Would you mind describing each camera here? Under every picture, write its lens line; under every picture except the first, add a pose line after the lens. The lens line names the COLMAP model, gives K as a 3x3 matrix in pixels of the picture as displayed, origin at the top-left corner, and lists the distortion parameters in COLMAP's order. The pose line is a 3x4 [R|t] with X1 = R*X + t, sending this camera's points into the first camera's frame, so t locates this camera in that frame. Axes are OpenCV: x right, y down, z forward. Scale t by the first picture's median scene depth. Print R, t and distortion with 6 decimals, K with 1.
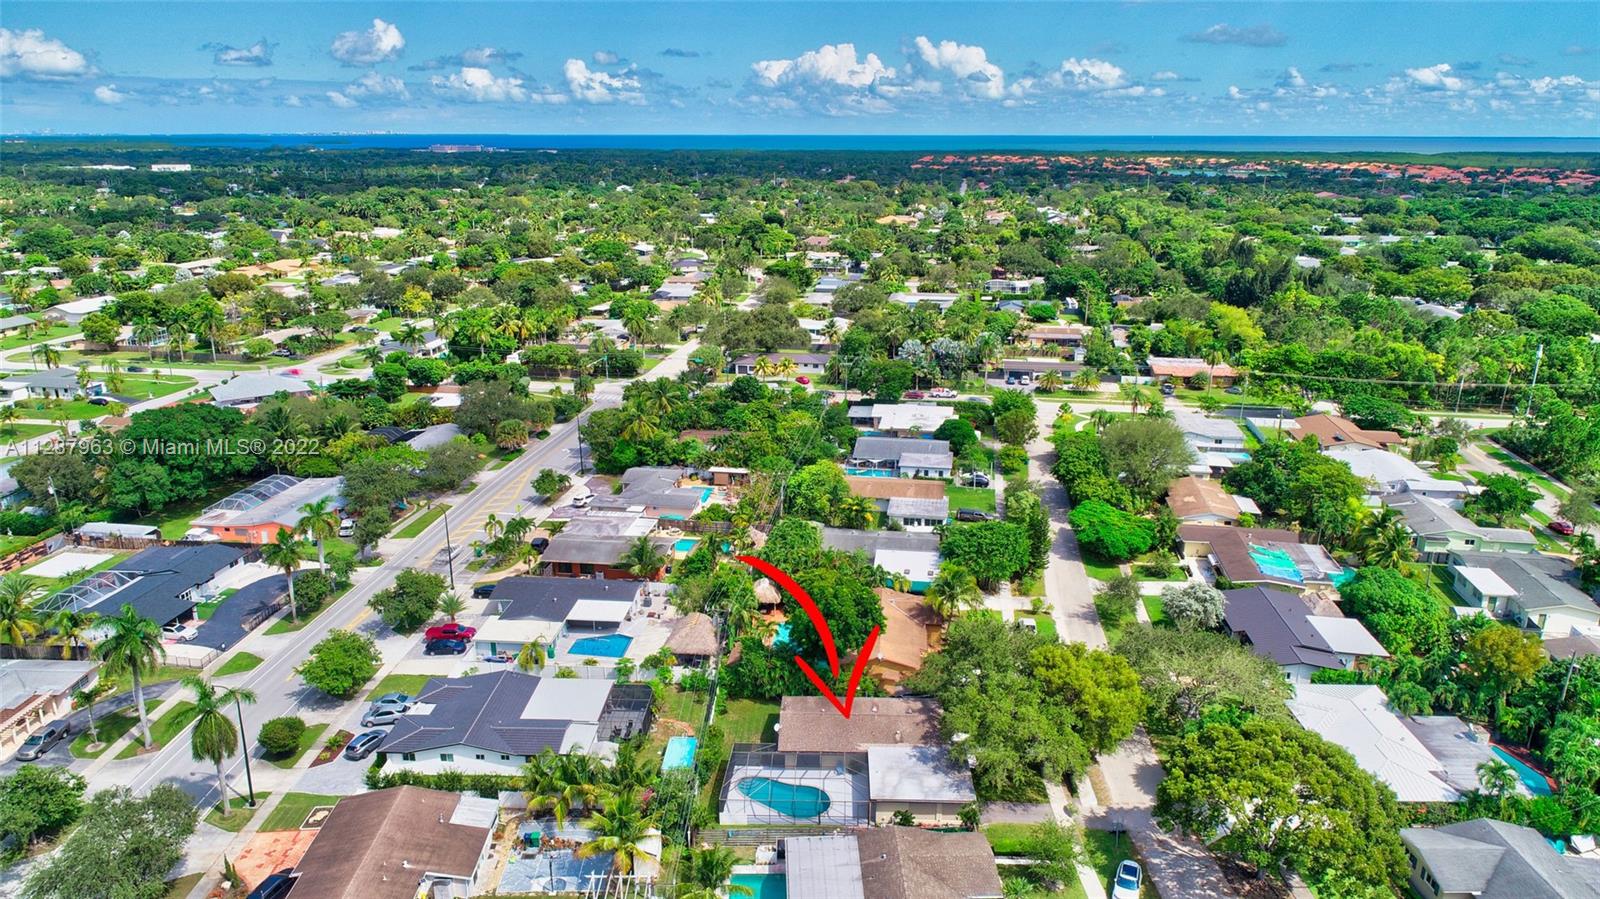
lens RADIAL K [[1065.4, 0, 800.0], [0, 1065.4, 449.5], [0, 0, 1]] dist [-0.001708, -0.002720]
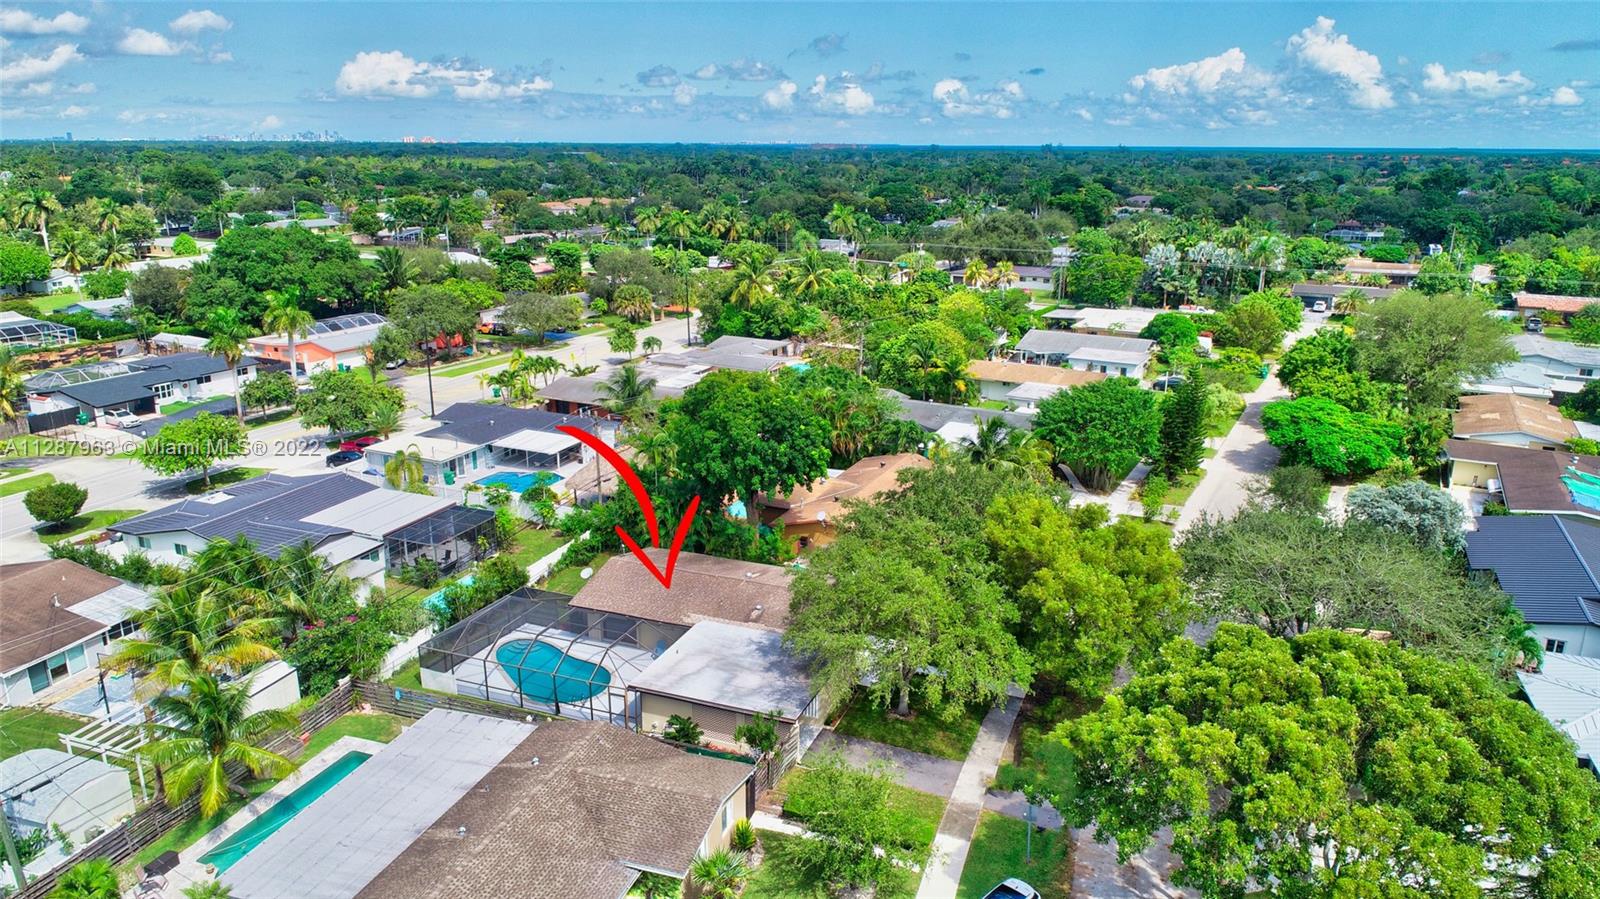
lens RADIAL K [[1065.4, 0, 800.0], [0, 1065.4, 449.5], [0, 0, 1]] dist [-0.001708, -0.002720]
pose [[0.941188, 0.097209, -0.323597, 0.198544], [-0.100286, 0.994933, 0.007197, 0.111591], [0.322657, 0.025678, 0.946168, 0.284691]]
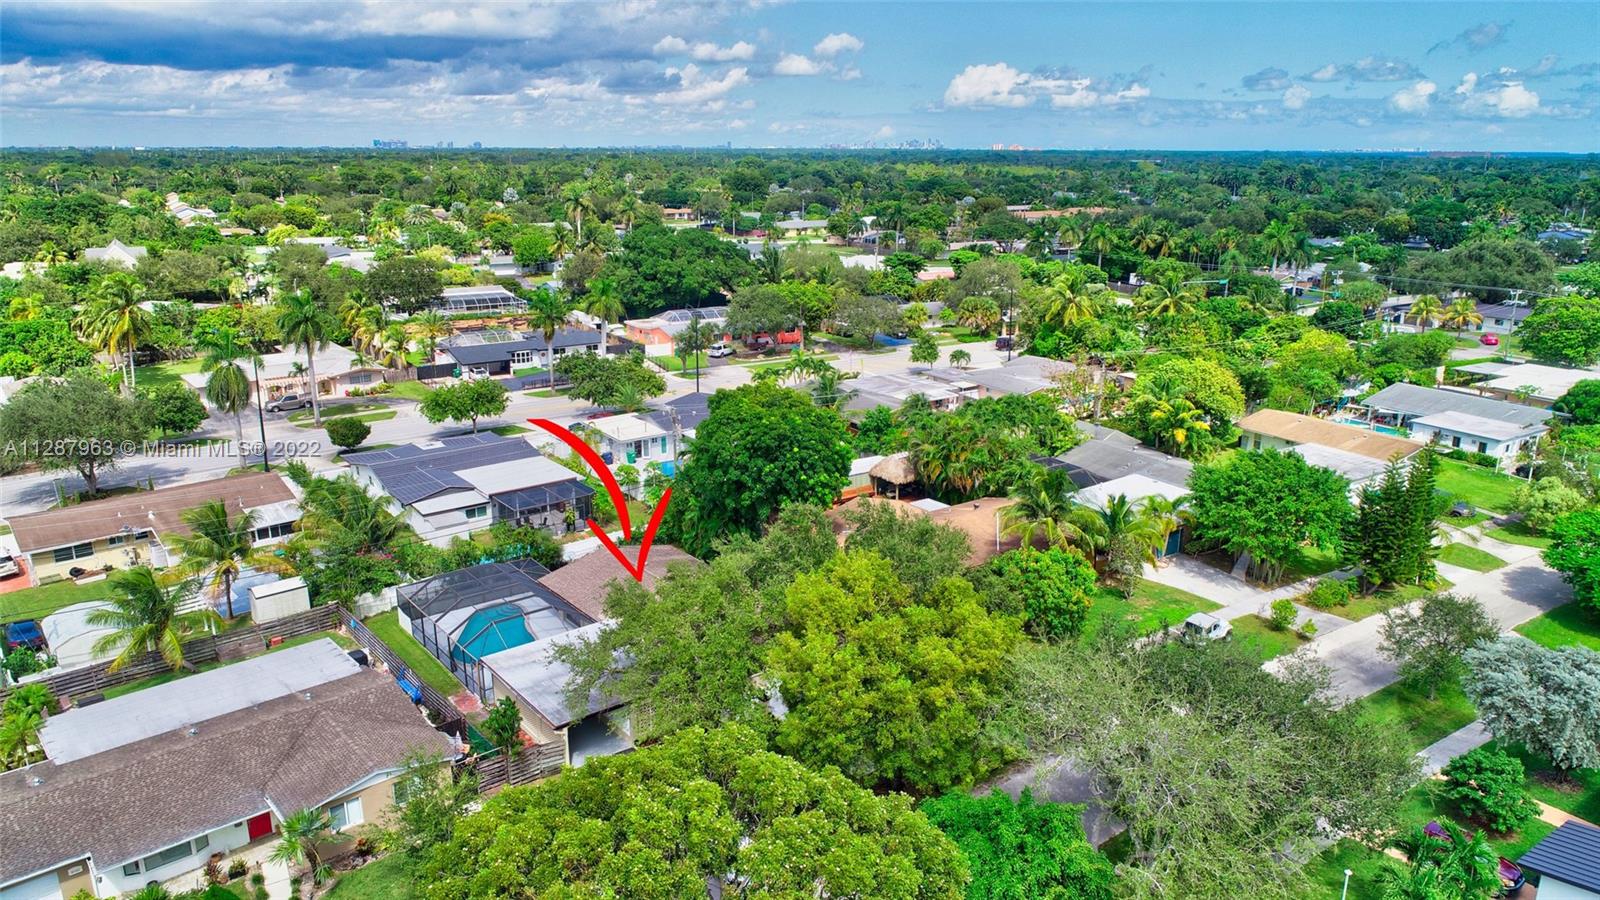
lens RADIAL K [[1065.4, 0, 800.0], [0, 1065.4, 450.0], [0, 0, 1]] dist [-0.001708, -0.002720]
pose [[0.649259, 0.209094, -0.731261, 0.374519], [-0.219774, 0.972030, 0.082810, 0.068549], [0.728122, 0.106947, 0.677053, 0.419143]]
